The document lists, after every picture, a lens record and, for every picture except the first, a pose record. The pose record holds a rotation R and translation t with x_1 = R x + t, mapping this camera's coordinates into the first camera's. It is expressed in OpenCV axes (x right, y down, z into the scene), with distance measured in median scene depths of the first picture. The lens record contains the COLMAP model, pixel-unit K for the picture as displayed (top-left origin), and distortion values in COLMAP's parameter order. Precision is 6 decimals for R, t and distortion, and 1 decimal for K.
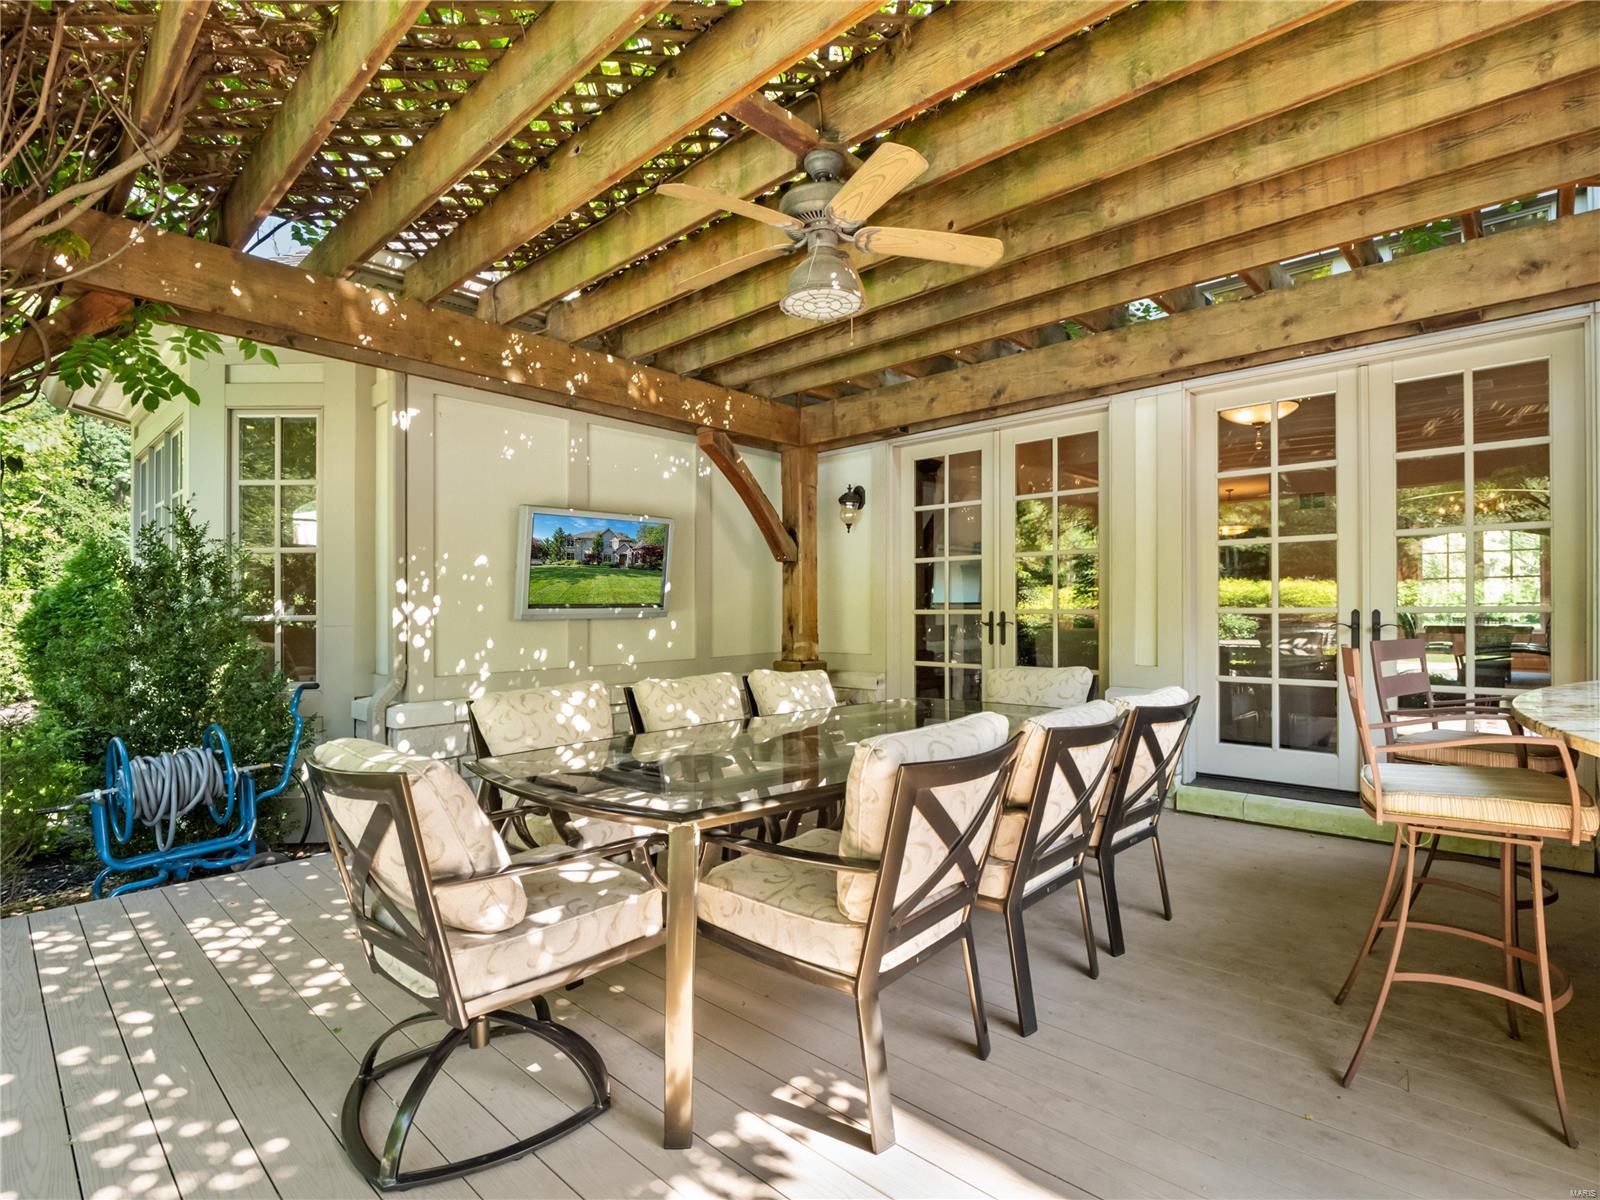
lens RADIAL K [[791.6, 0, 787.4], [0, 791.6, 611.7], [0, 0, 1]] dist [0.014786, -0.000182]
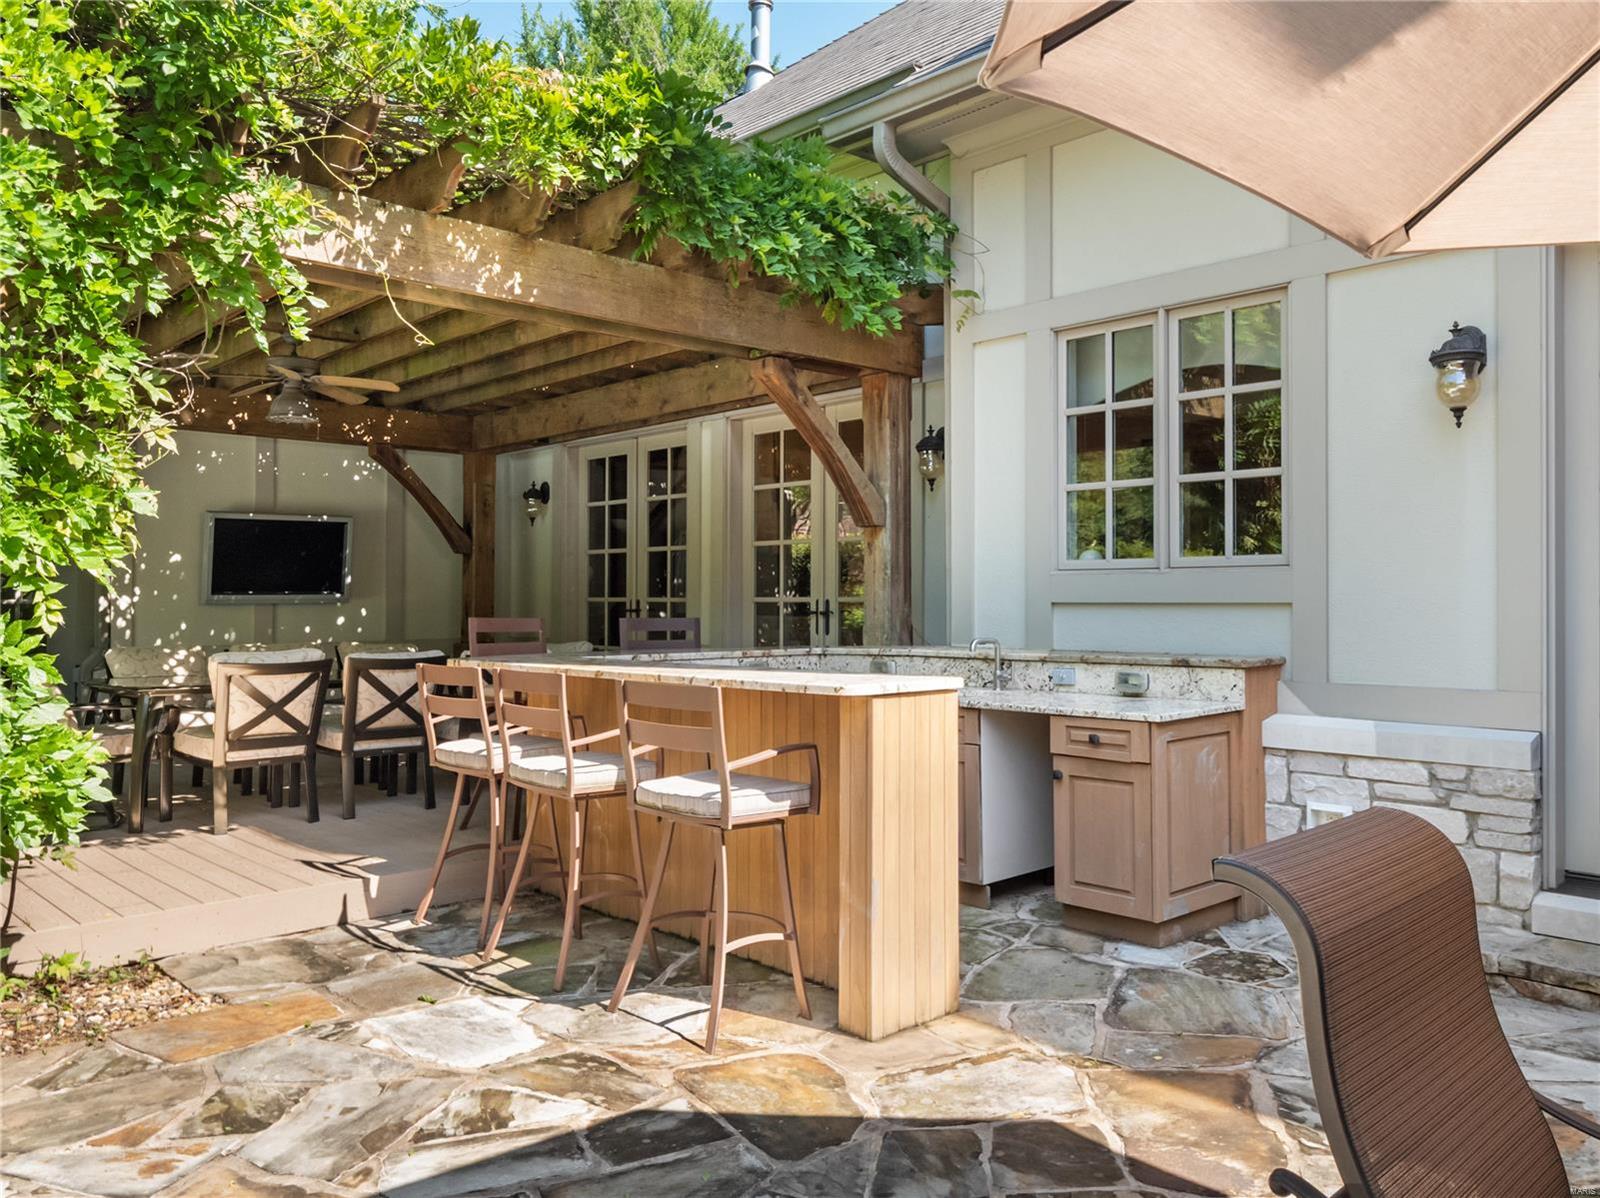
lens RADIAL K [[1245.7, 0, 800.0], [0, 1245.7, 599.0], [0, 0, 1]] dist [-0.002297, 0.000177]
pose [[0.997794, -0.001696, -0.066362, 0.625720], [0.001662, 0.999998, -0.000568, 0.001700], [0.066363, 0.000457, 0.997795, -0.763061]]
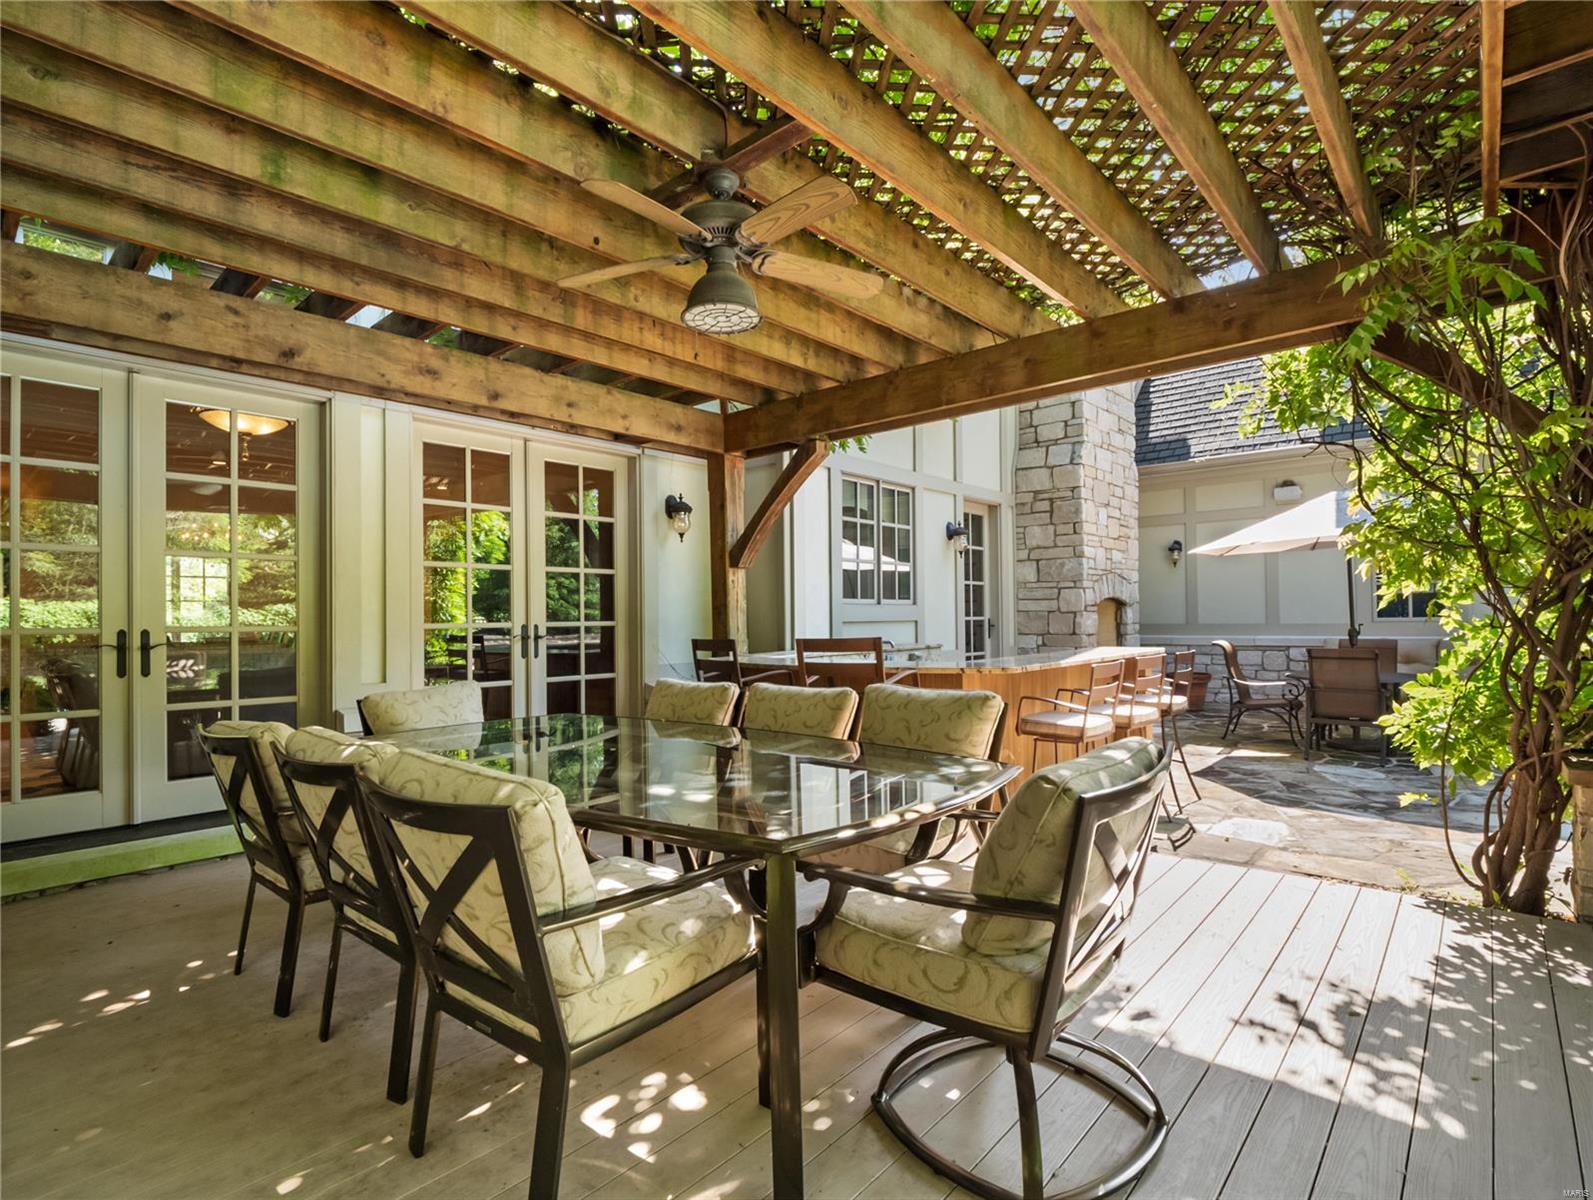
lens RADIAL K [[788.2, 0, 783.9], [0, 788.2, 611.7], [0, 0, 1]] dist [0.014786, -0.000182]
pose [[-0.013407, 0.010069, 0.999859, -0.731313], [0.014416, 0.999847, -0.009876, -0.001918], [-0.999806, 0.014282, -0.013551, 0.709677]]
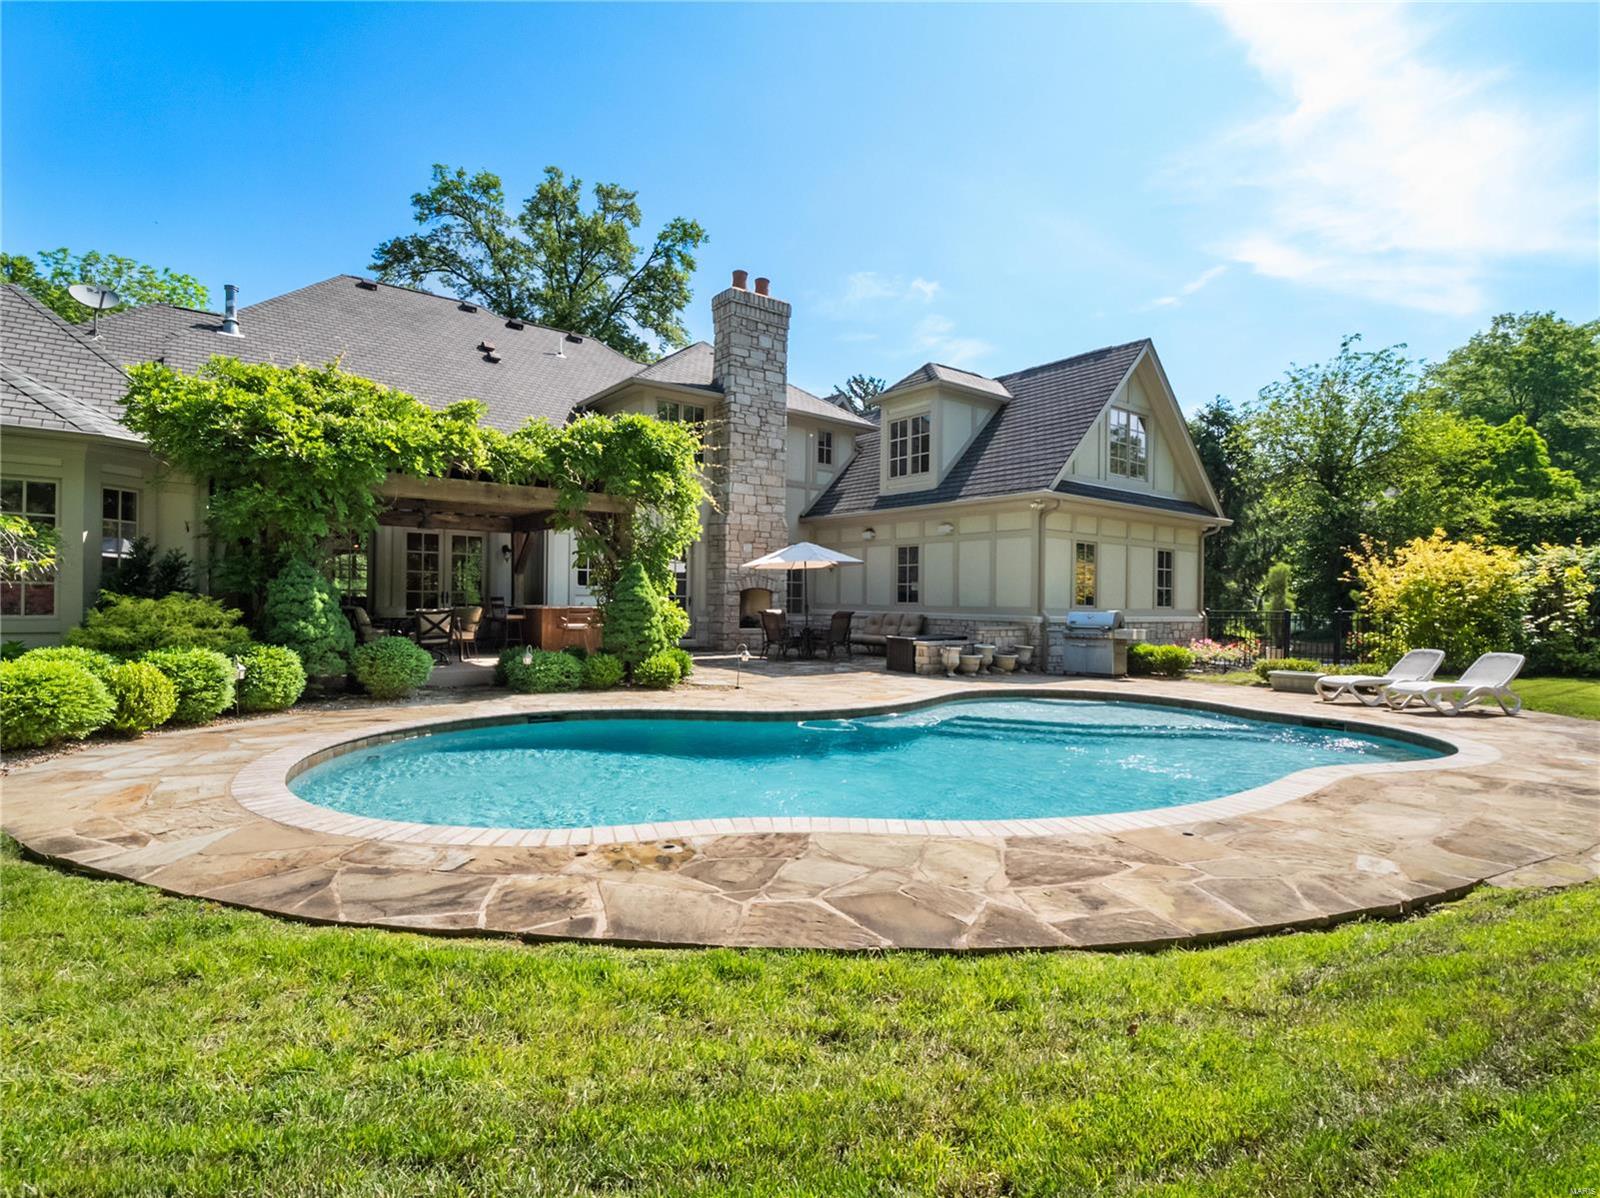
lens RADIAL K [[791.6, 0, 787.4], [0, 791.6, 610.7], [0, 0, 1]] dist [0.014786, -0.000182]
pose [[0.165819, -0.009777, 0.986108, -2.823603], [-0.013705, 0.999831, 0.012218, 0.022034], [-0.986061, -0.015540, 0.165657, -1.072652]]
